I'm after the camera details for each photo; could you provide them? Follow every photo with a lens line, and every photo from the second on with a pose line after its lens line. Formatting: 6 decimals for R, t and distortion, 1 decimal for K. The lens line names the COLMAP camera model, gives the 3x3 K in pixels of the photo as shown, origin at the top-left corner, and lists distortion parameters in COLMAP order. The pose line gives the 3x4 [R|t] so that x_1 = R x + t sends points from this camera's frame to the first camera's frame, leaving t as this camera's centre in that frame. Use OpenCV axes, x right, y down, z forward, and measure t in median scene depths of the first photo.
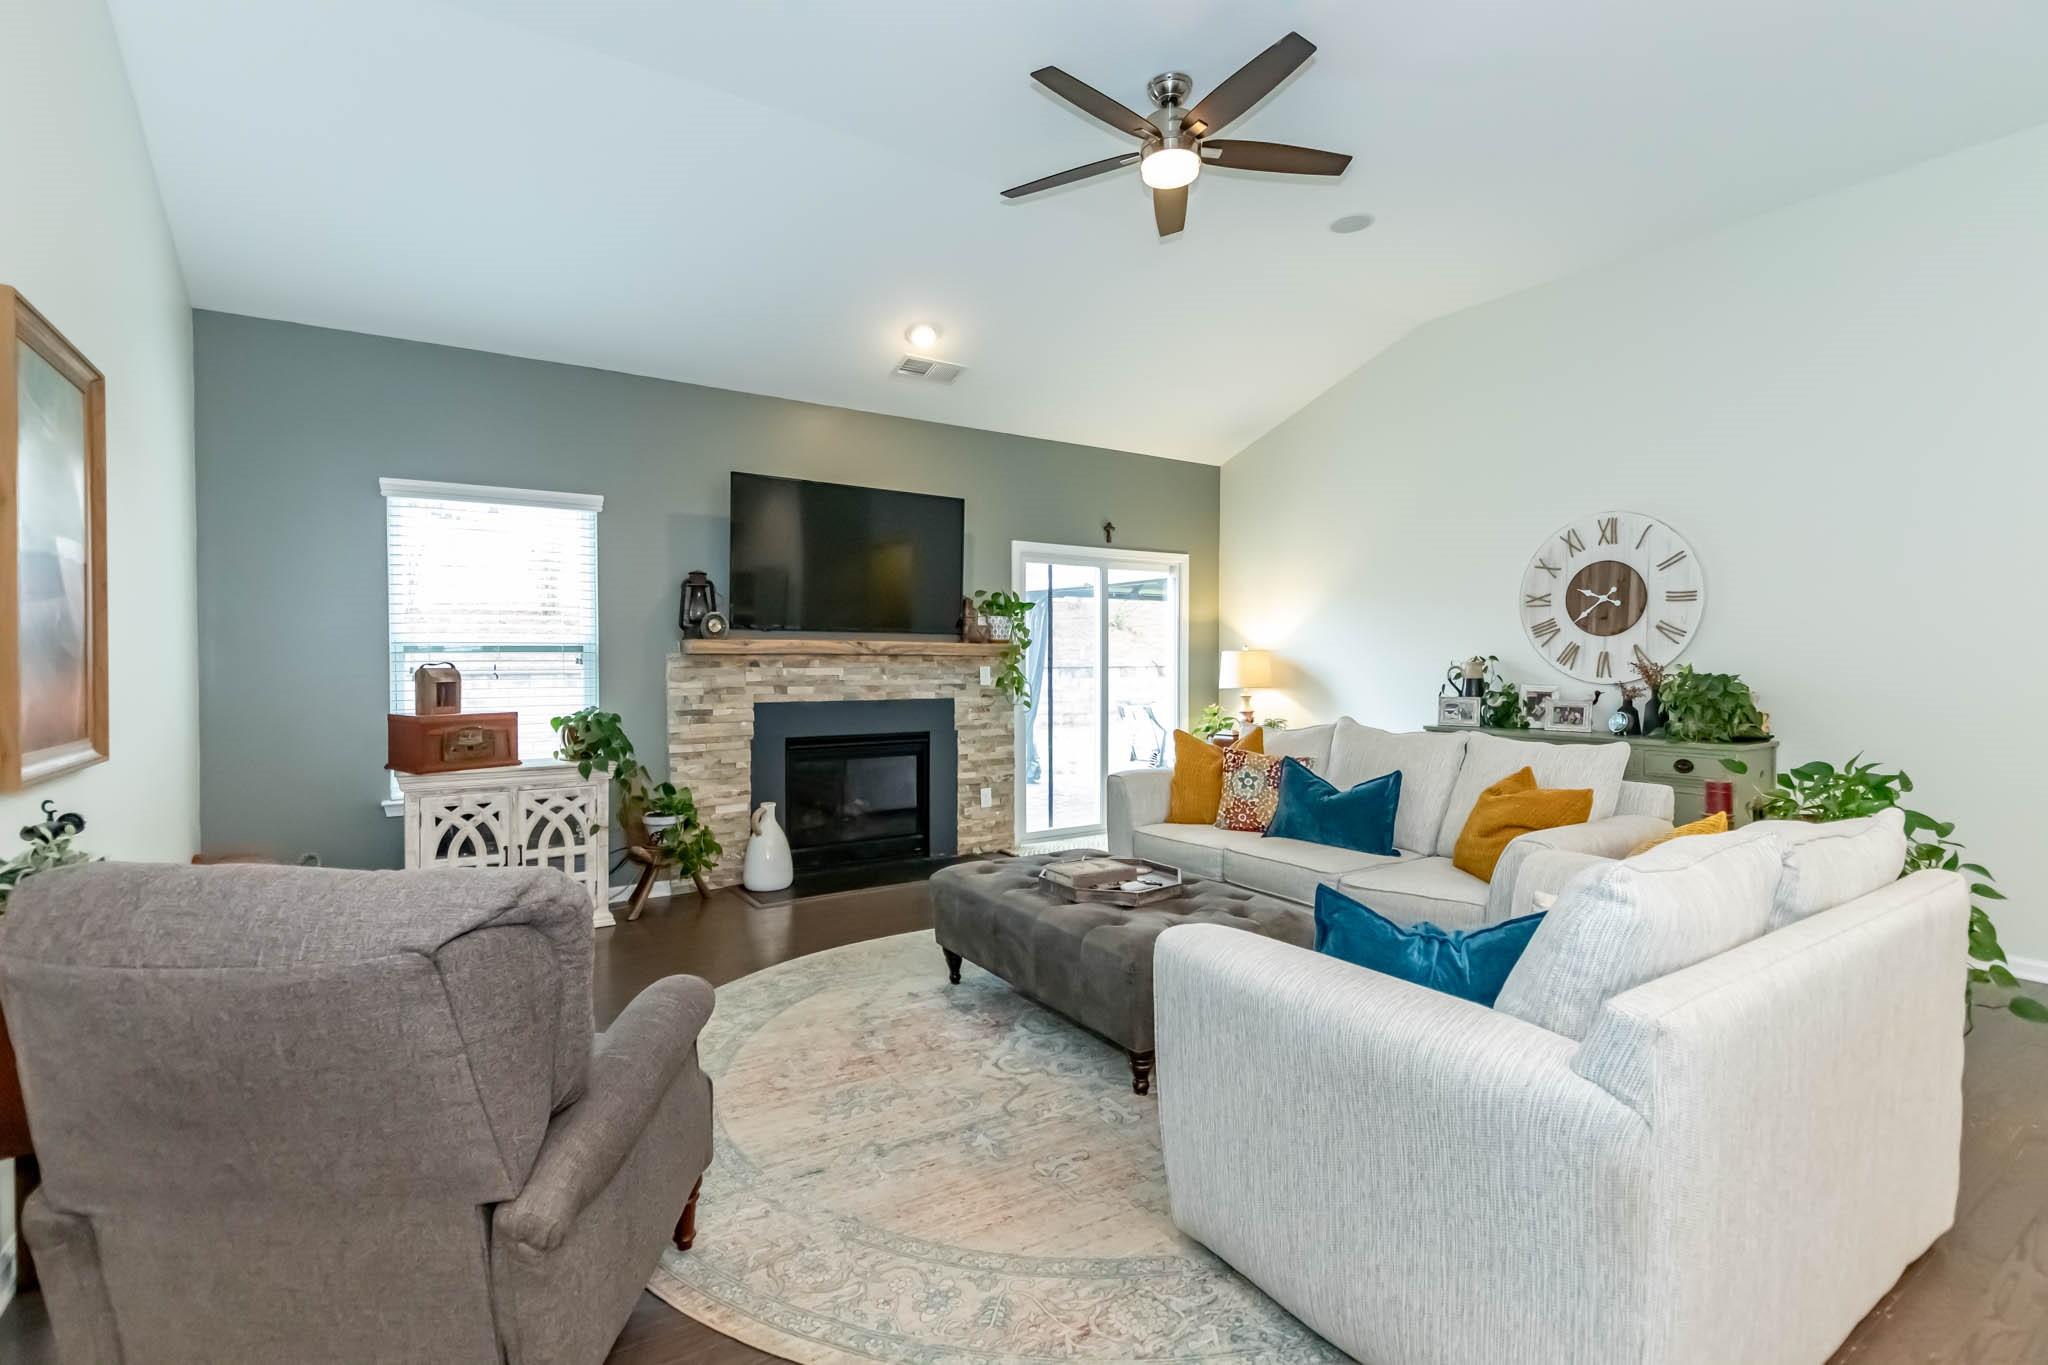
lens RADIAL K [[956.9, 0, 1006.6], [0, 956.9, 669.9], [0, 0, 1]] dist [0.012562, -0.010881]
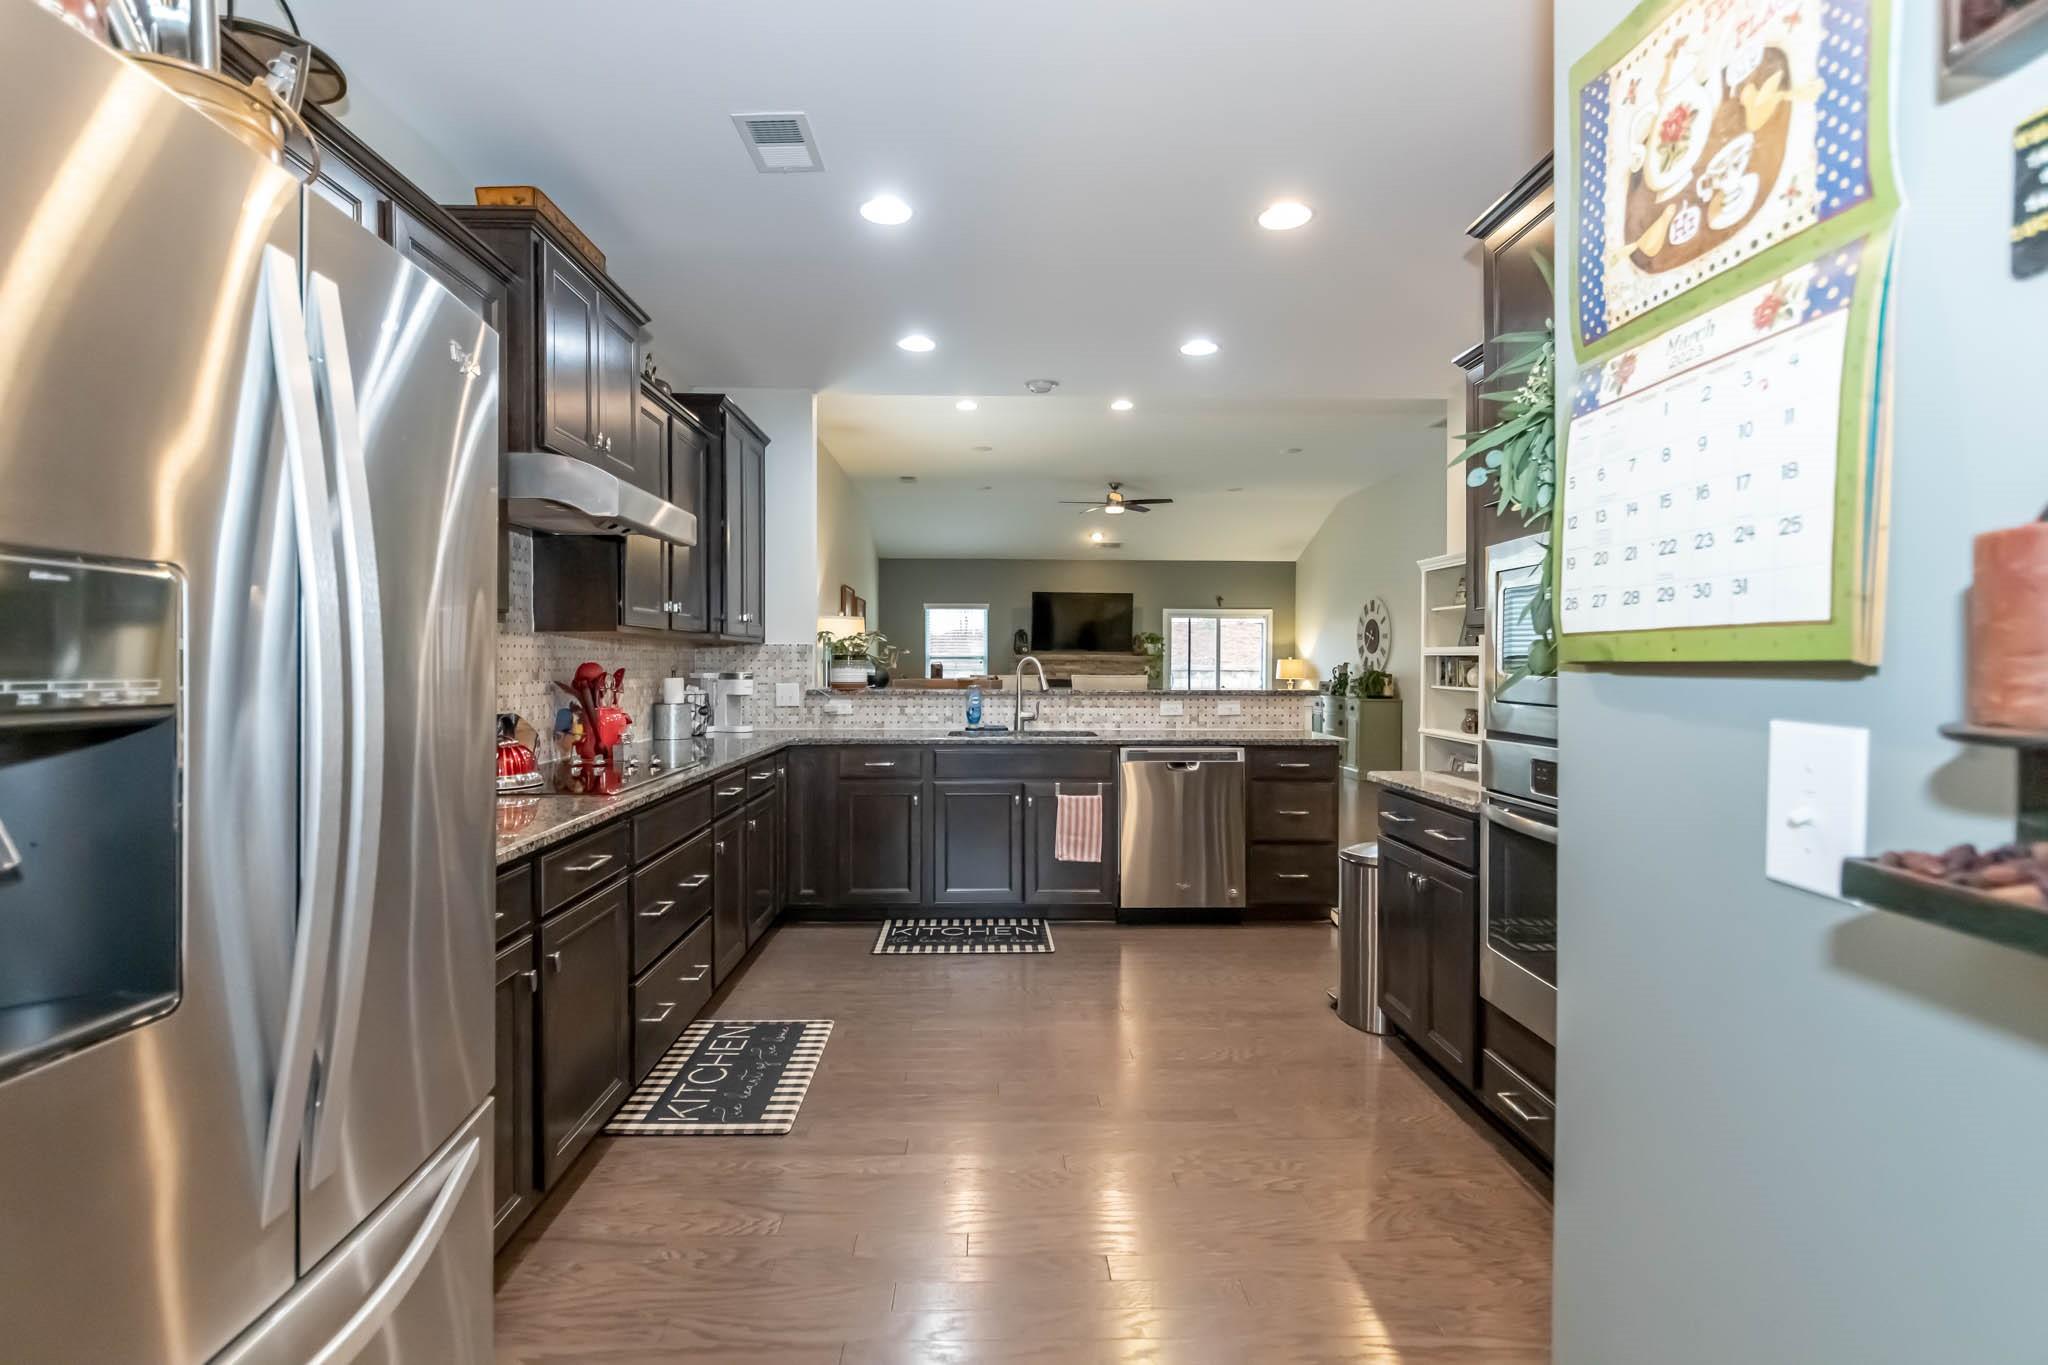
lens RADIAL K [[956.9, 0, 1006.6], [0, 956.9, 669.9], [0, 0, 1]] dist [0.012562, -0.010881]
pose [[0.851845, 0.009316, -0.523711, 1.051613], [-0.011530, 0.999933, -0.000967, 0.014511], [0.523667, 0.006862, 0.851896, -1.307920]]
